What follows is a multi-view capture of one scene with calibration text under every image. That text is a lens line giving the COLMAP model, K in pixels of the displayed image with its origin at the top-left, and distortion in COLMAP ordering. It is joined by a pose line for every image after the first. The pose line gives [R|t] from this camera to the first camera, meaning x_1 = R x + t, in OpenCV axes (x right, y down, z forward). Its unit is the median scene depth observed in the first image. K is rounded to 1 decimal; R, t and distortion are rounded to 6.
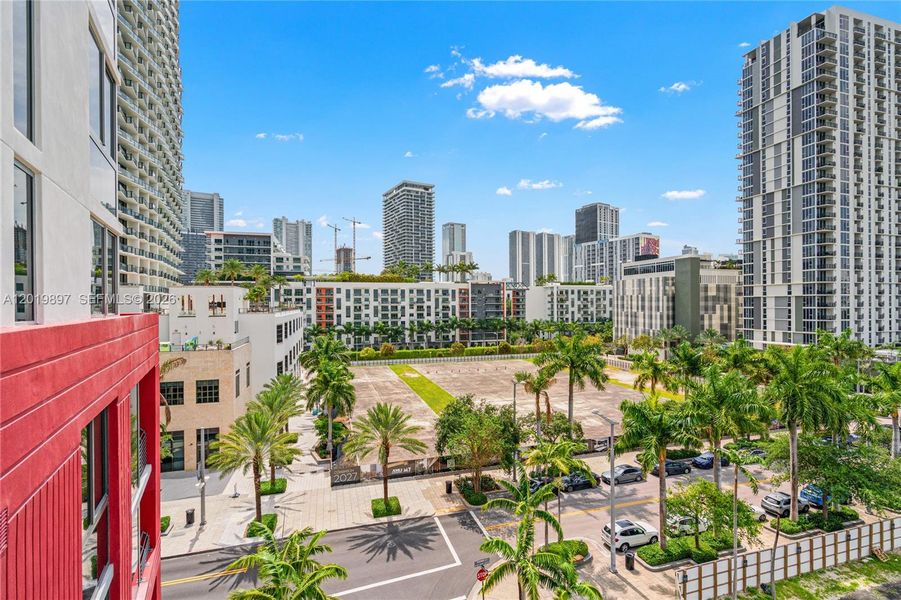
lens RADIAL K [[422.4, 0, 454.3], [0, 422.4, 308.2], [0, 0, 1]] dist [0.006505, 0.000190]
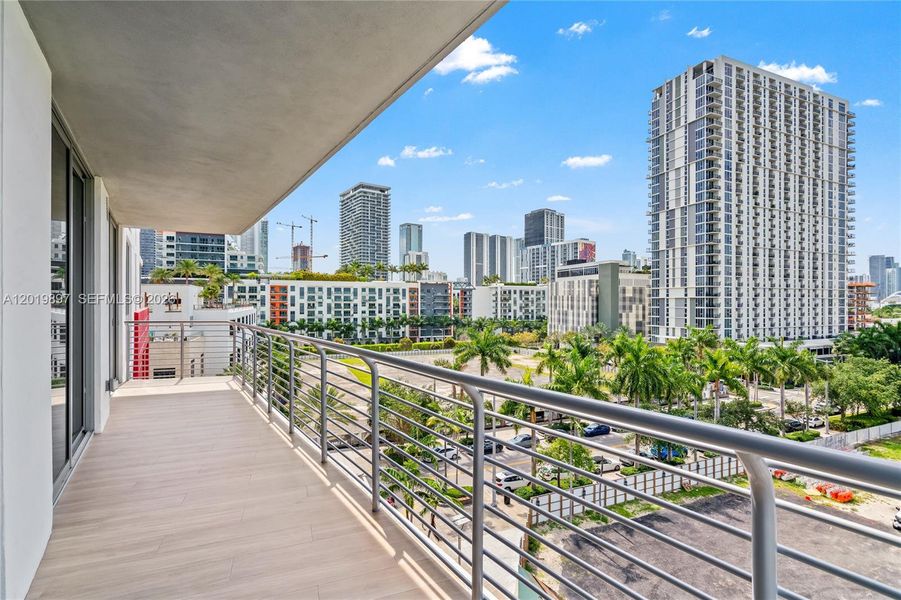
lens RADIAL K [[425.5, 0, 457.9], [0, 425.5, 301.5], [0, 0, 1]] dist [0.010647, 0.000151]
pose [[0.995637, 0.007995, 0.092964, 0.049316], [-0.006960, 0.999910, -0.011454, -0.000300], [-0.093047, 0.010757, 0.995604, -0.118870]]
